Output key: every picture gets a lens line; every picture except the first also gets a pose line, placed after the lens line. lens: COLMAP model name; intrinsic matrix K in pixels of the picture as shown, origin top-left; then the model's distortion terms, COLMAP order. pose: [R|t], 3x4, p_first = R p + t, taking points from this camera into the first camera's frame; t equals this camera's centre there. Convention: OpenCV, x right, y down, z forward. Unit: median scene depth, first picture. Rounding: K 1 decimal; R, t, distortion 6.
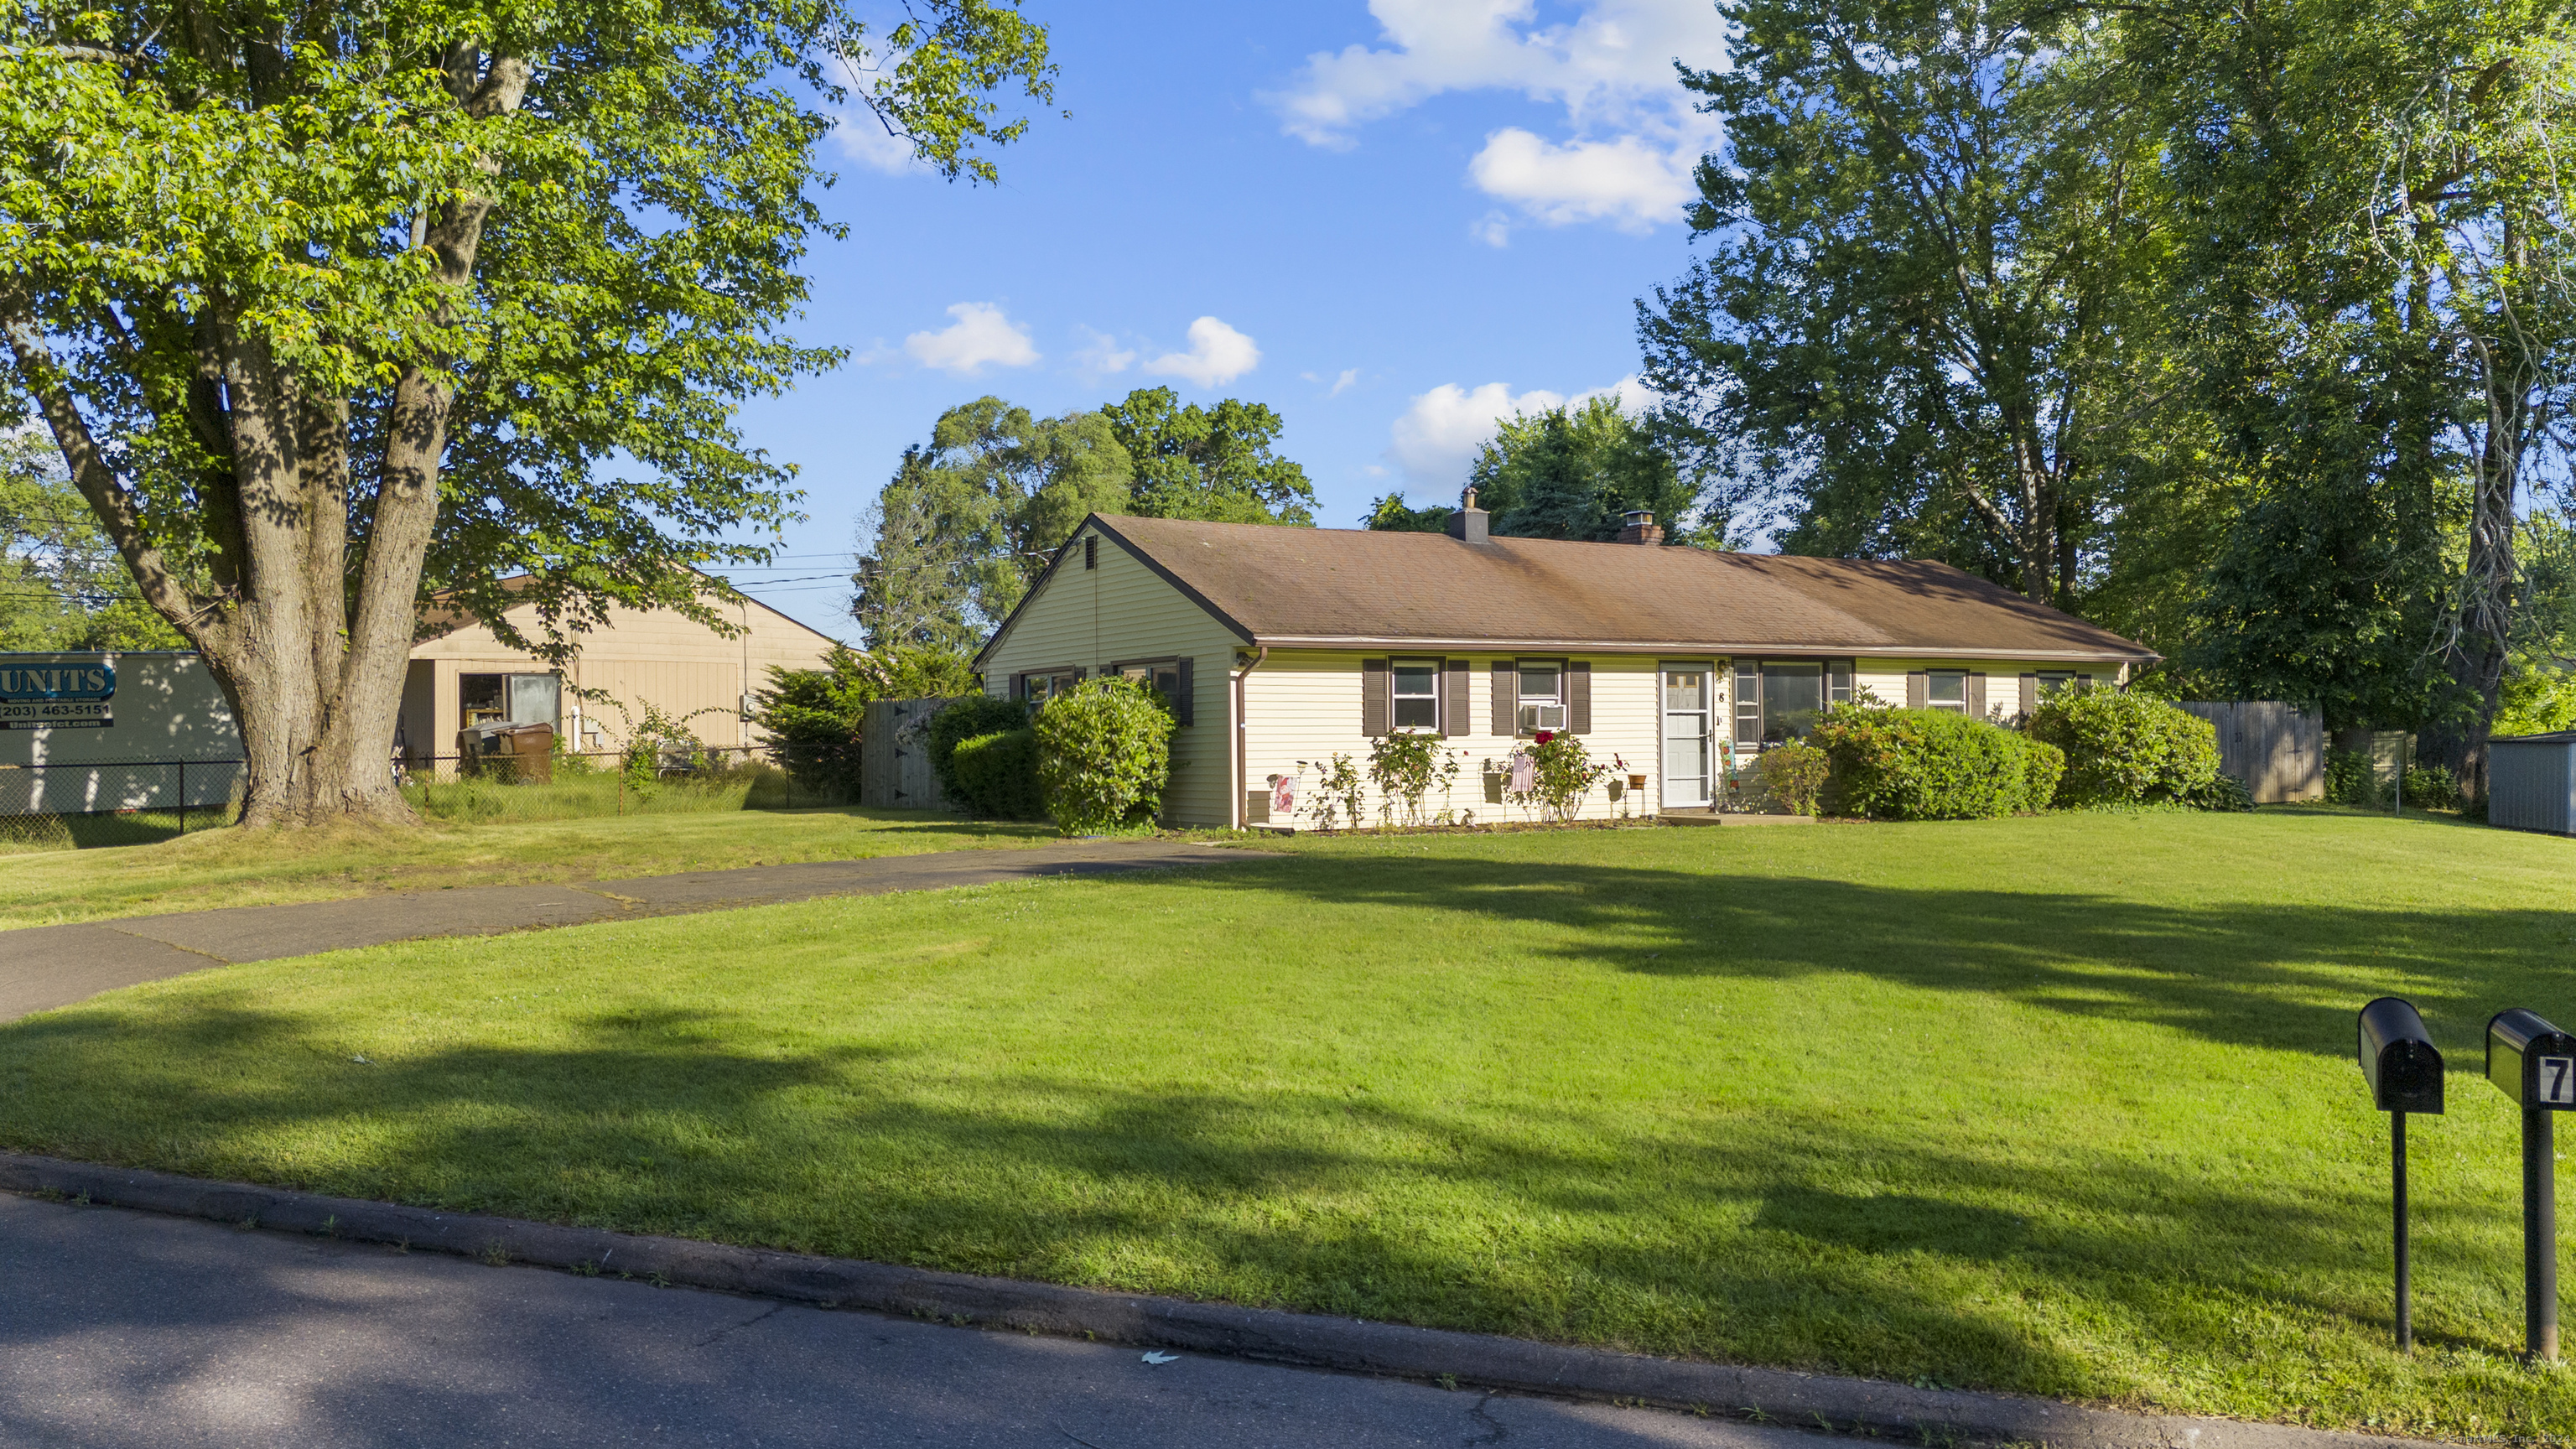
lens RADIAL K [[1821.6, 0, 1288.3], [0, 1821.6, 741.5], [0, 0, 1]] dist [0.083681, -0.005145]
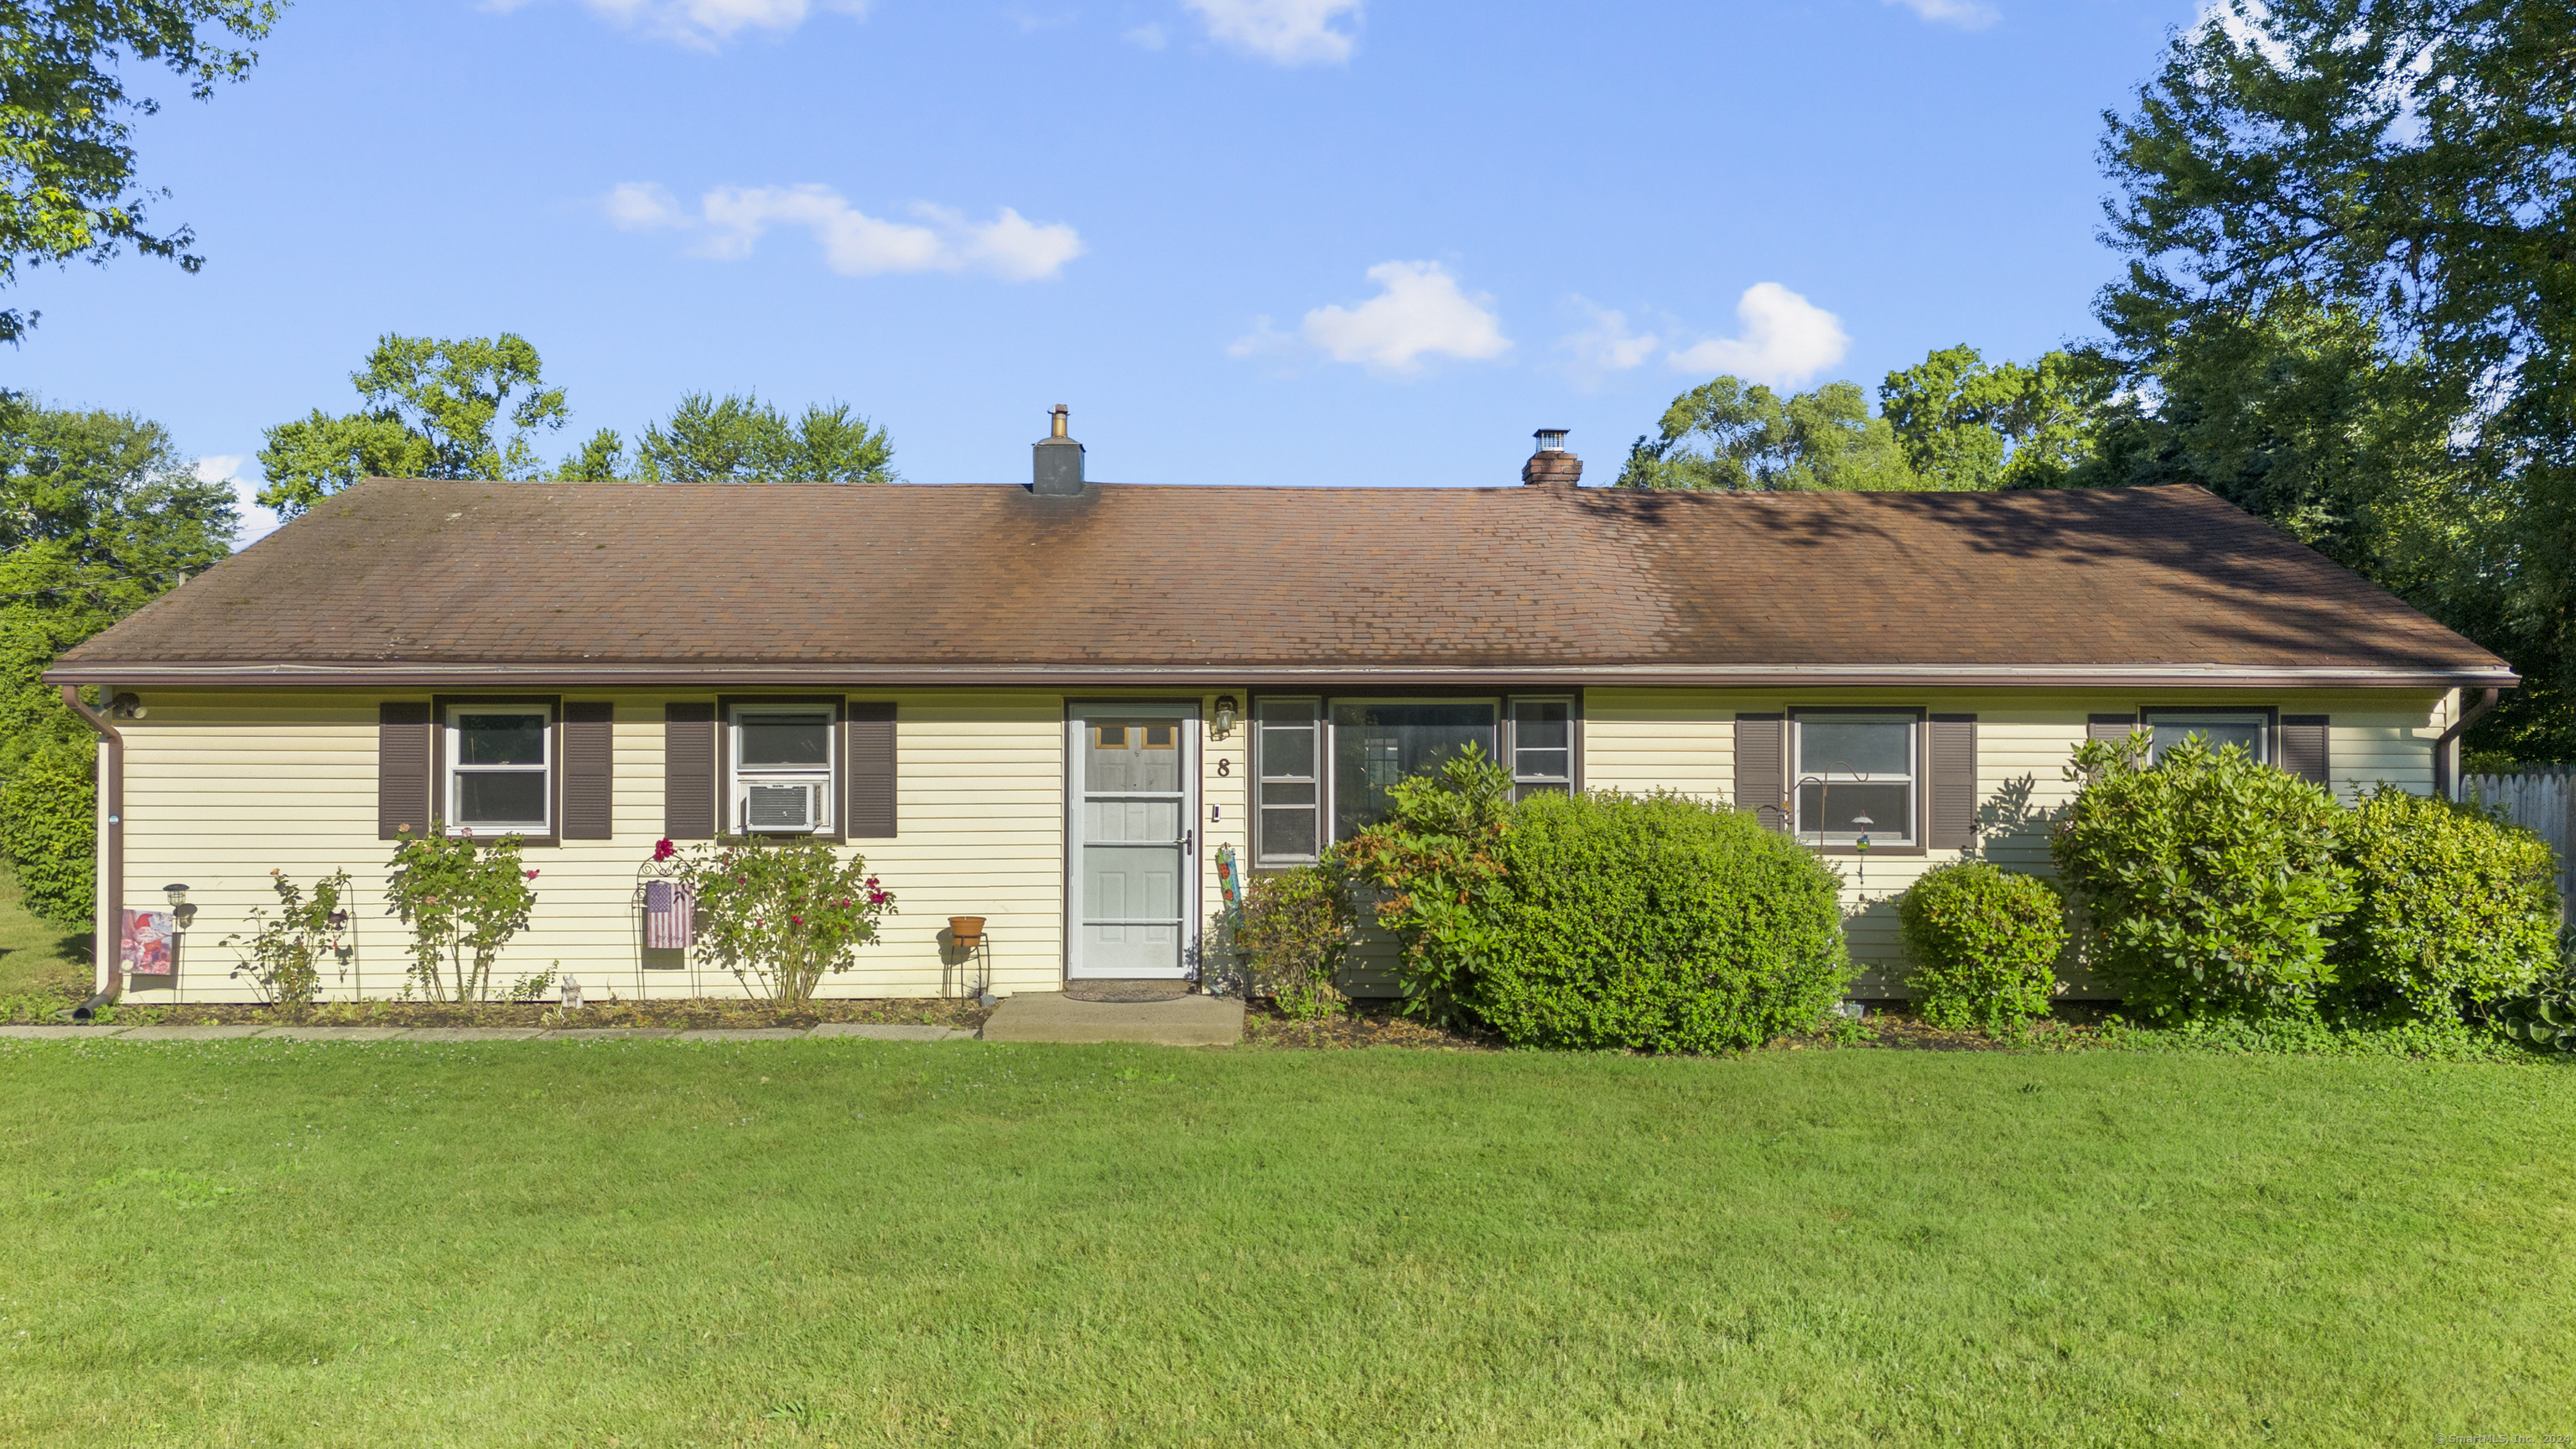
lens RADIAL K [[1821.6, 0, 1287.1], [0, 1821.6, 722.7], [0, 0, 1]] dist [0.083681, -0.005145]
pose [[0.875326, 0.004143, -0.483516, 0.508603], [-0.009931, 0.999906, -0.009410, -0.032627], [0.483432, 0.013039, 0.875285, 0.565500]]
